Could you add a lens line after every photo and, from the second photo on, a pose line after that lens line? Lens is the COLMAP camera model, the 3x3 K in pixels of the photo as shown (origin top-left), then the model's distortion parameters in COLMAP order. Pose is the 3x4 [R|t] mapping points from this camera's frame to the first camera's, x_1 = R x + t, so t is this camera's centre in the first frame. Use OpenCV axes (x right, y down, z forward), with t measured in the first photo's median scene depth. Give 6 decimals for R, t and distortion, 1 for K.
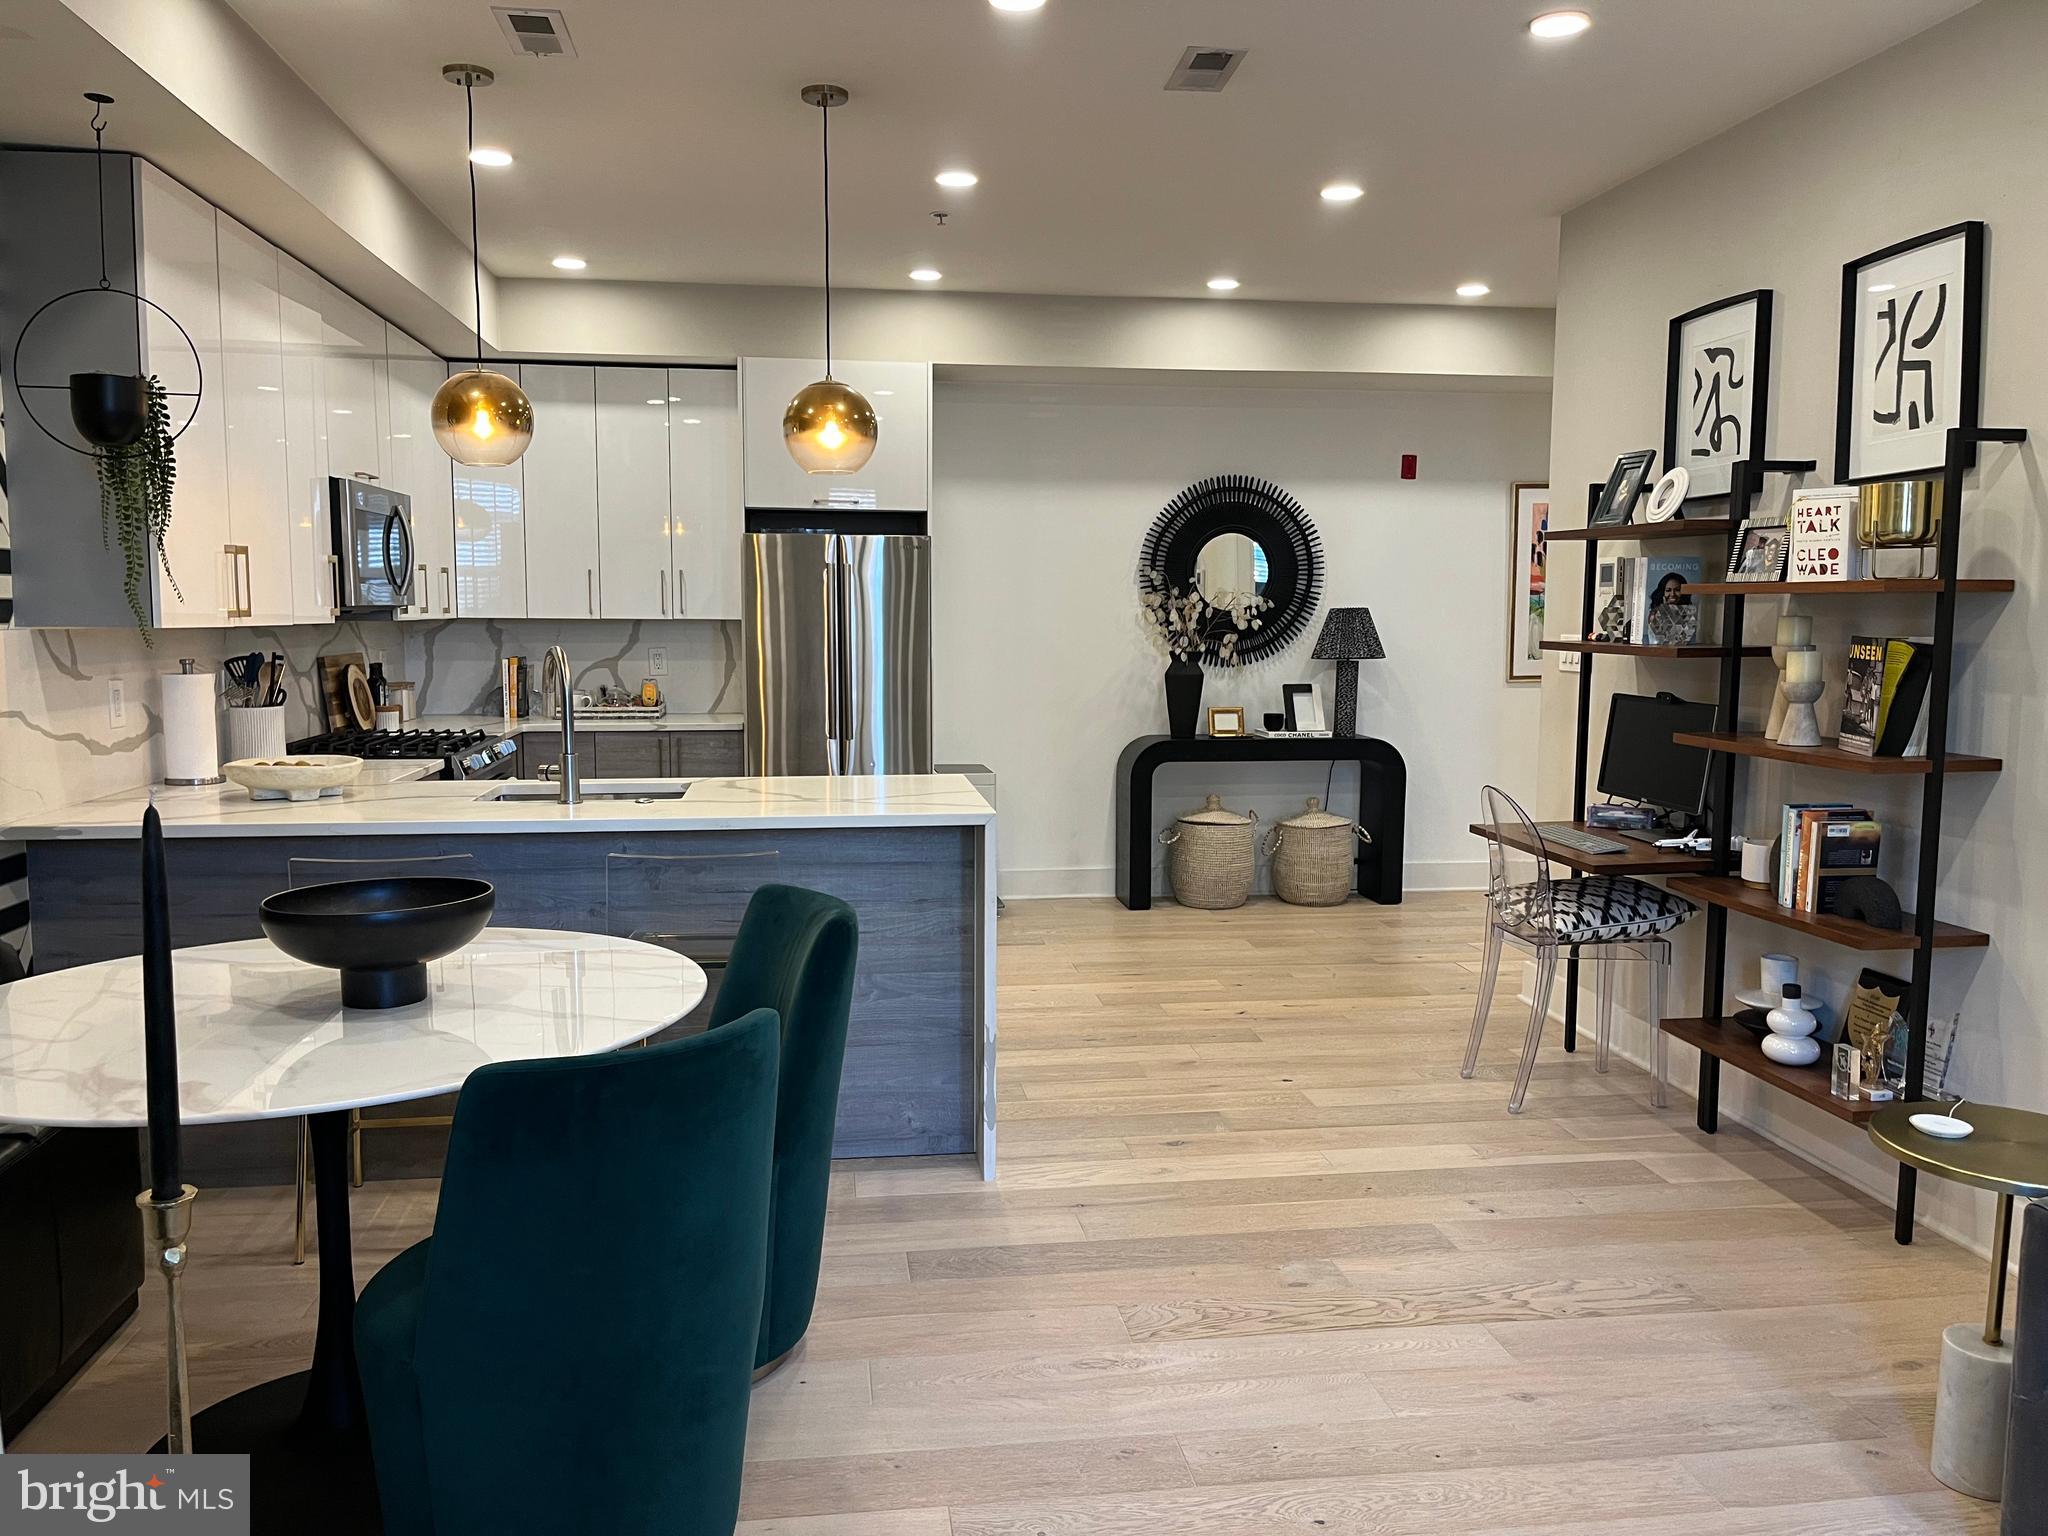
lens RADIAL K [[1559.3, 0, 1024.0], [0, 1559.3, 768.0], [0, 0, 1]] dist [0.050833, -0.040225]
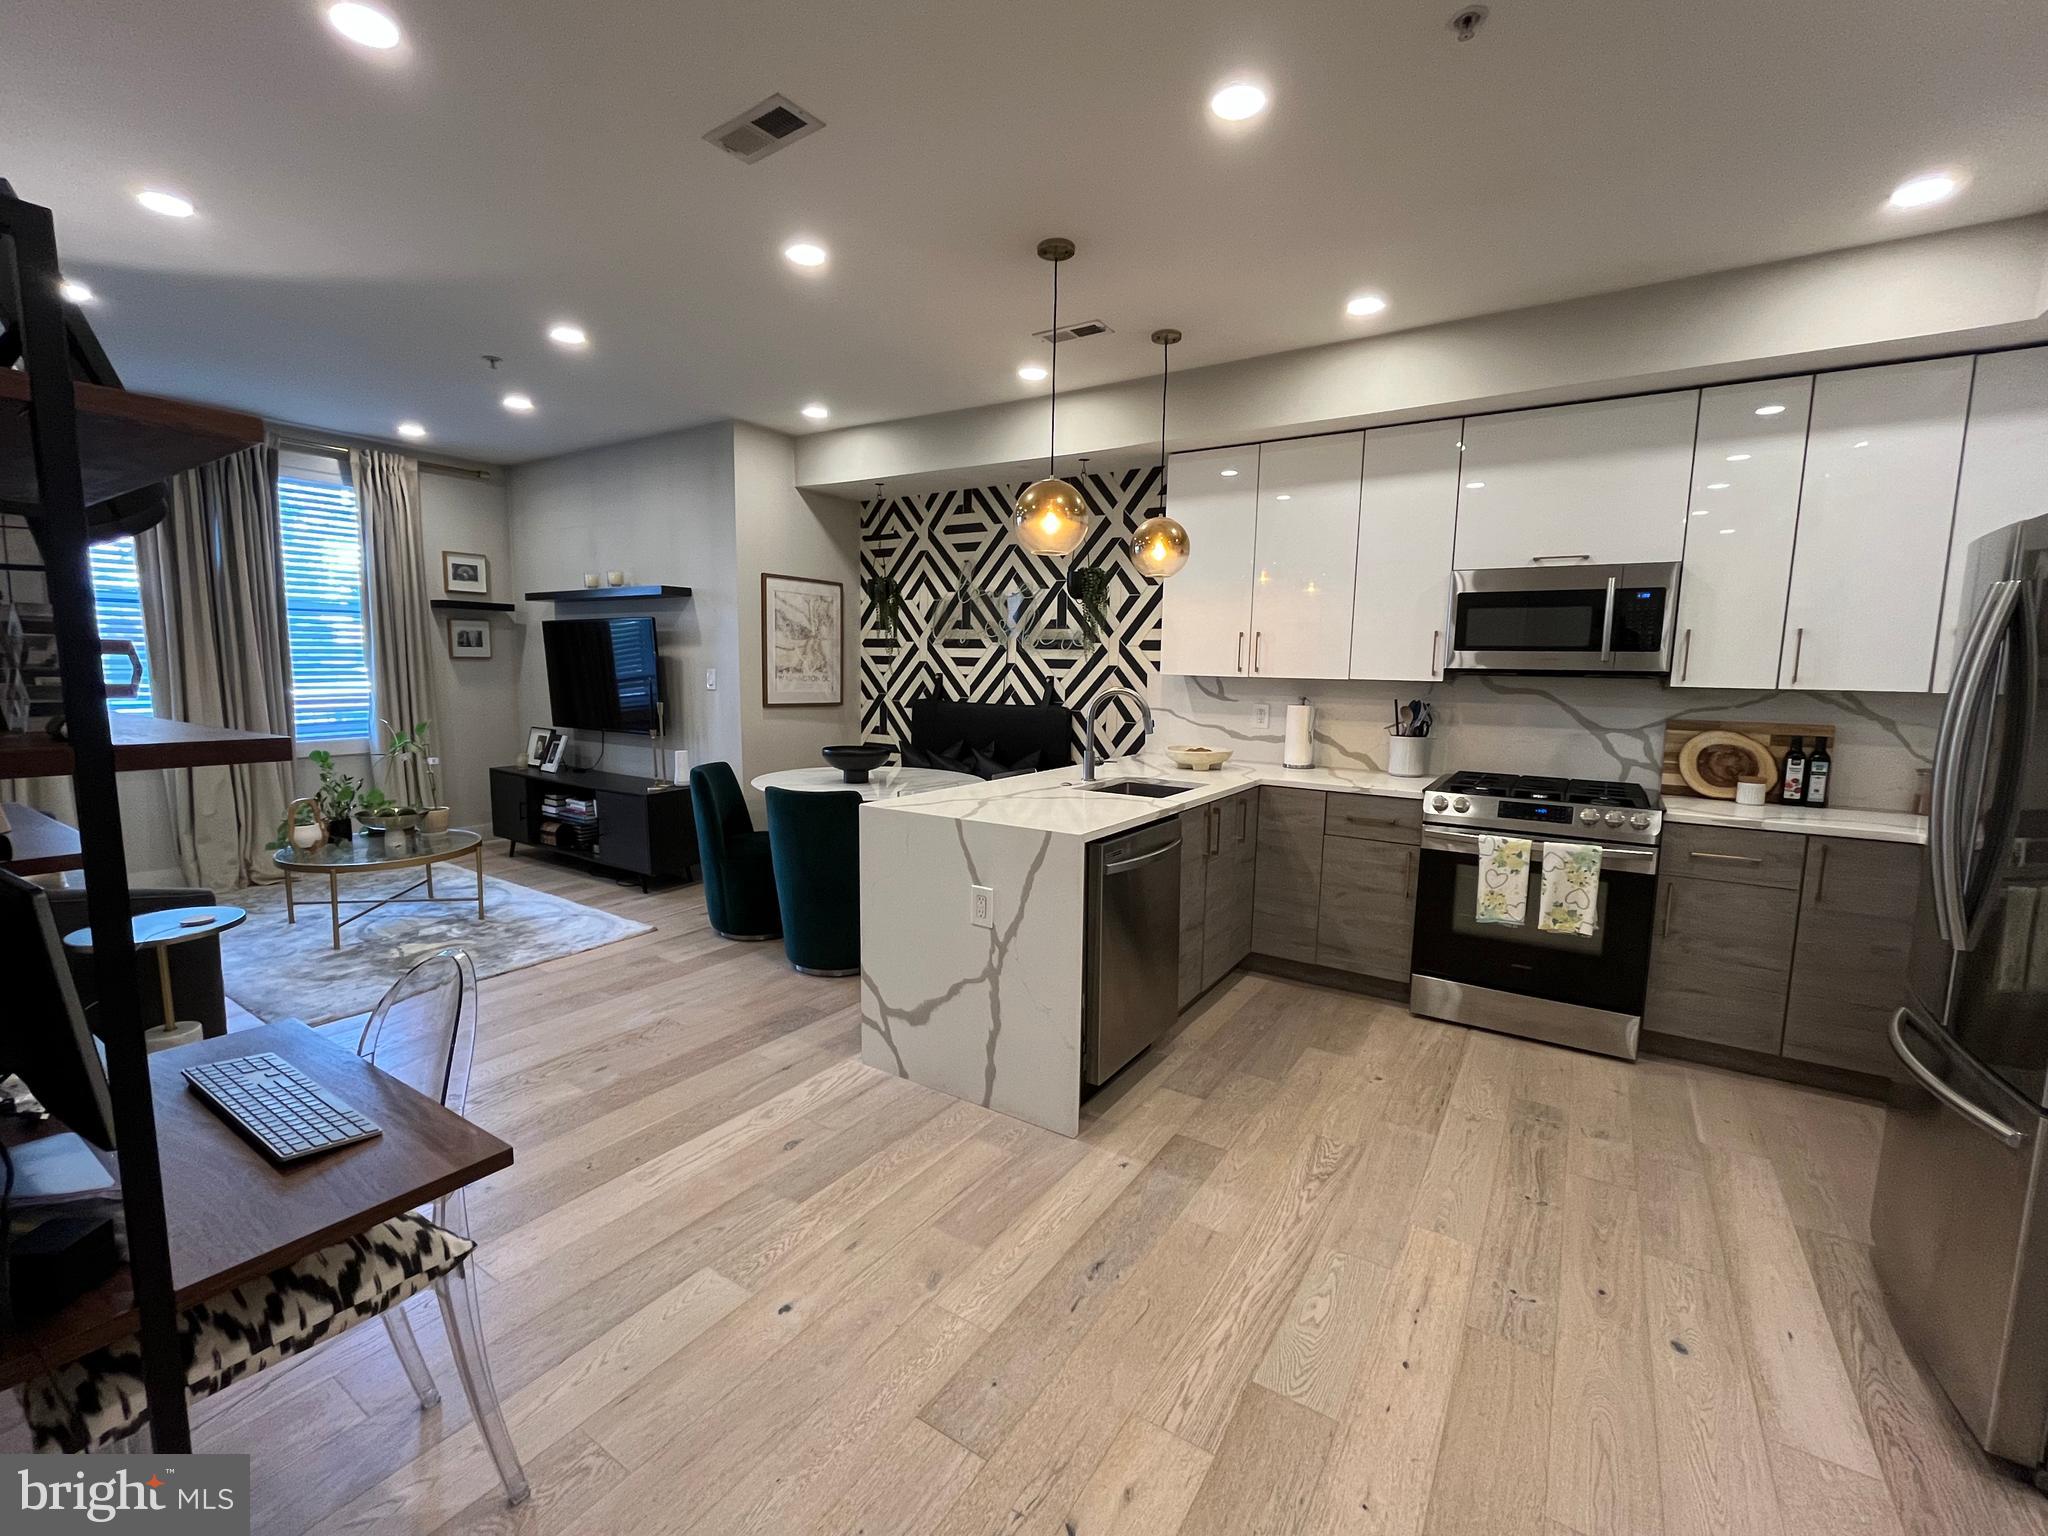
lens RADIAL K [[866.0, 0, 1006.9], [0, 866.0, 766.2], [0, 0, 1]] dist [-0.002391, -0.000706]
pose [[-0.664199, 0.076549, -0.743626, 0.341215], [-0.095420, 0.977925, 0.185896, -0.117307], [0.741441, 0.194429, -0.642232, 1.157821]]
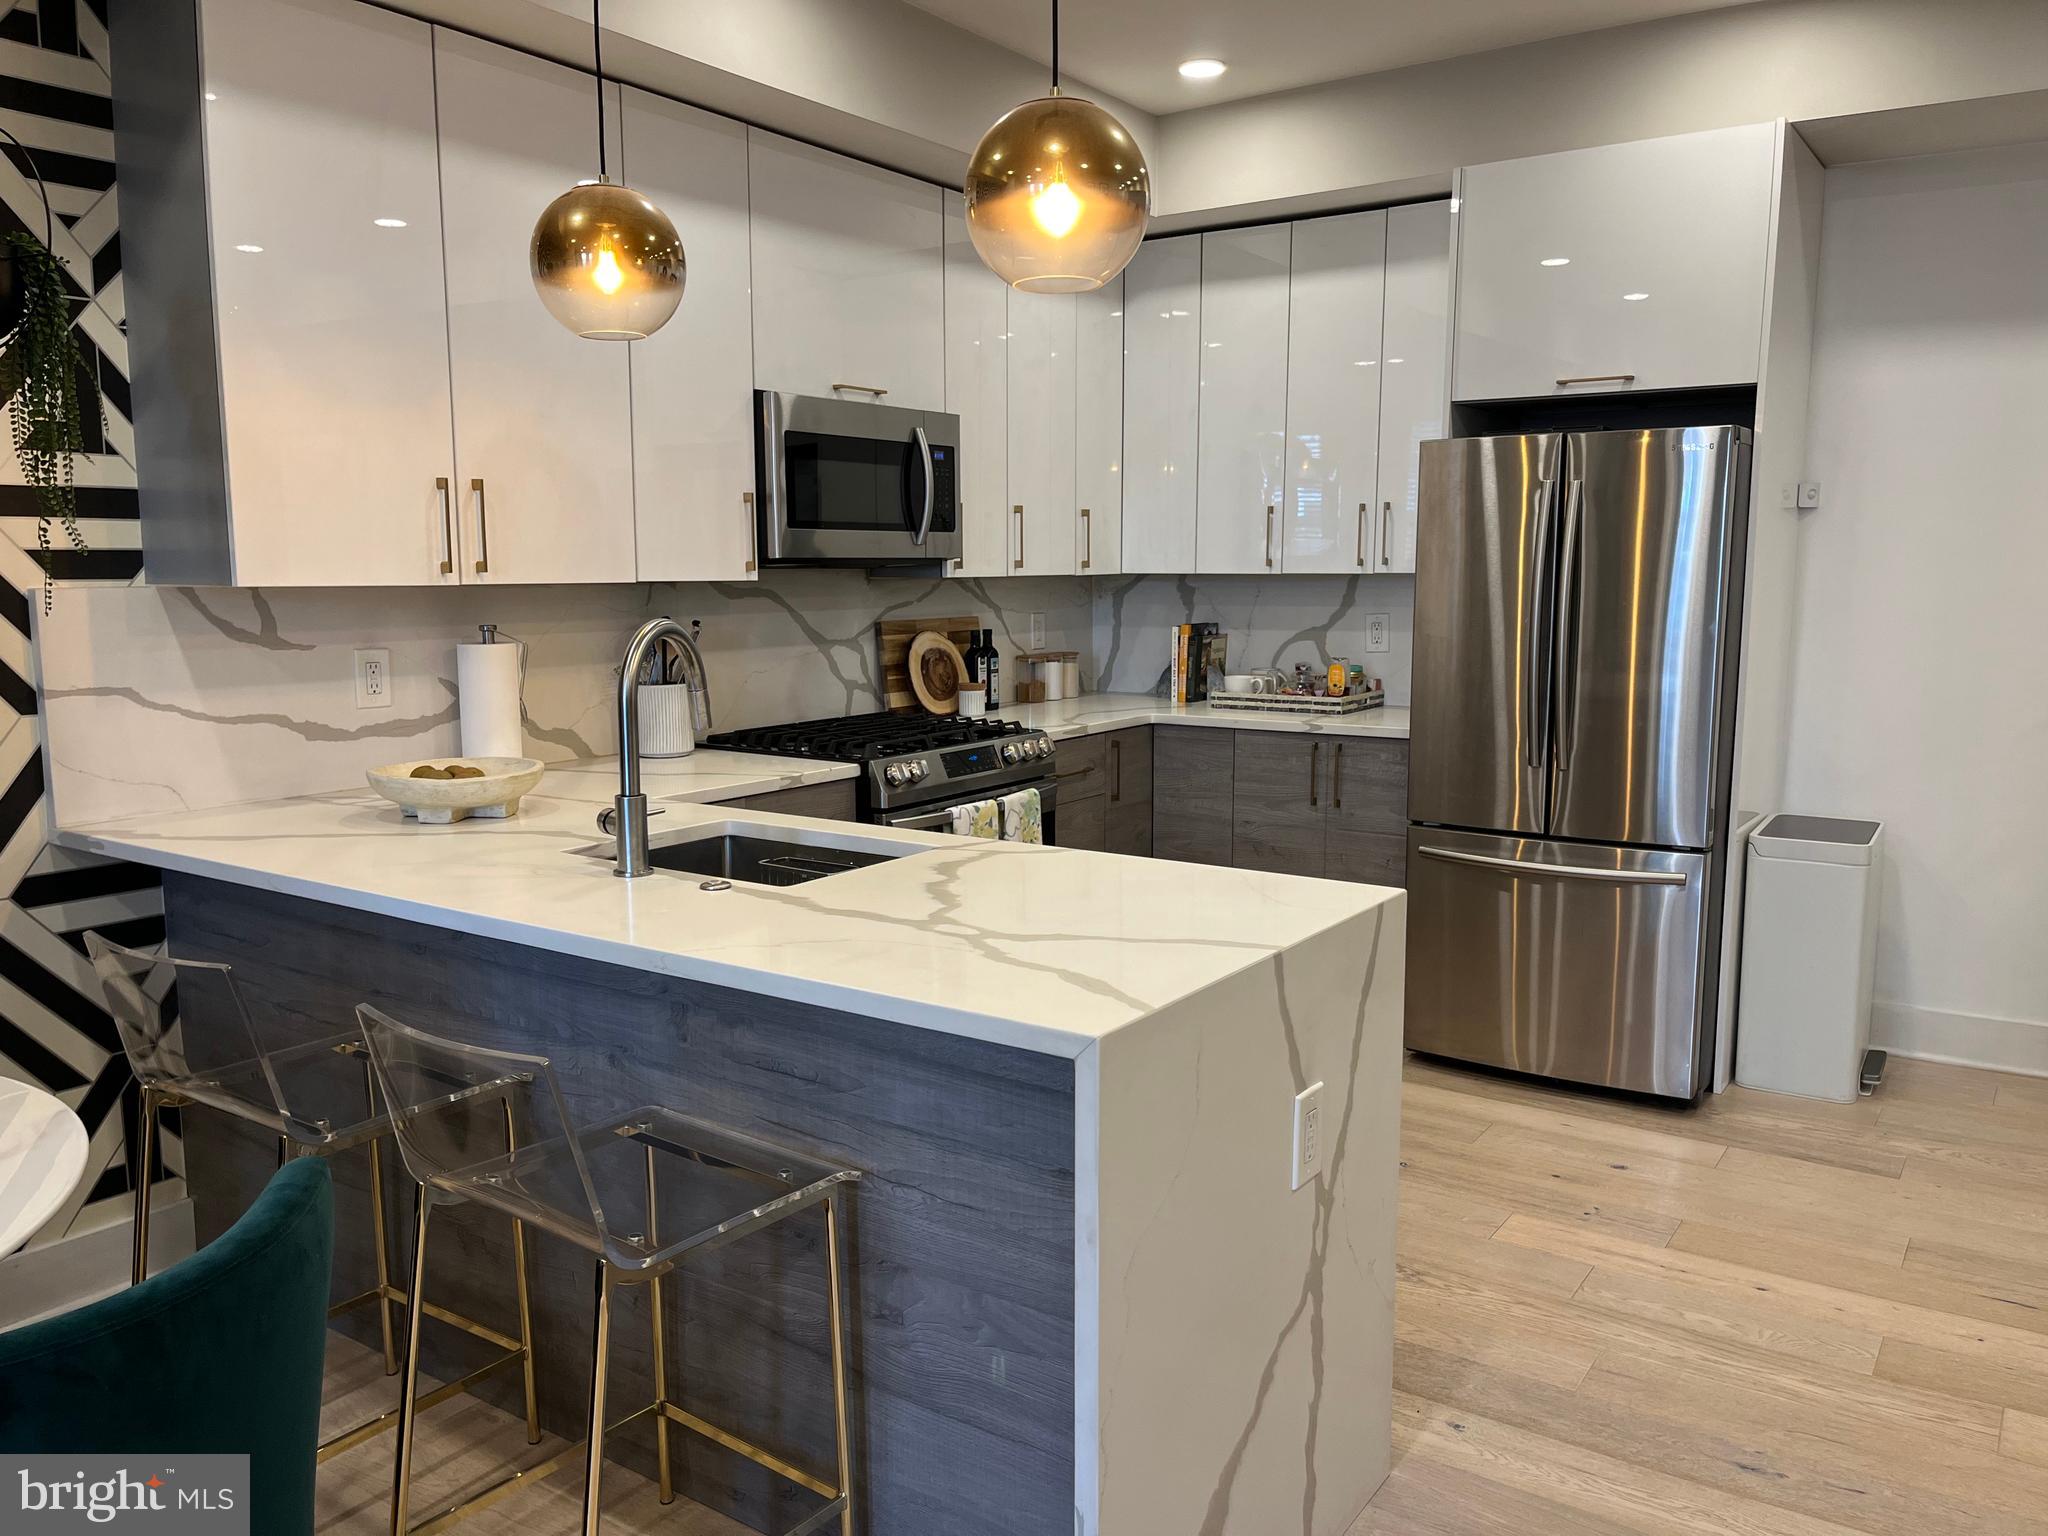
lens RADIAL K [[1559.3, 0, 1024.0], [0, 1559.3, 768.0], [0, 0, 1]] dist [0.050833, -0.040225]
pose [[0.739881, 0.083310, -0.667560, 0.177421], [-0.063932, 0.996519, 0.053505, -0.046994], [0.669693, 0.003091, 0.742631, 0.489534]]
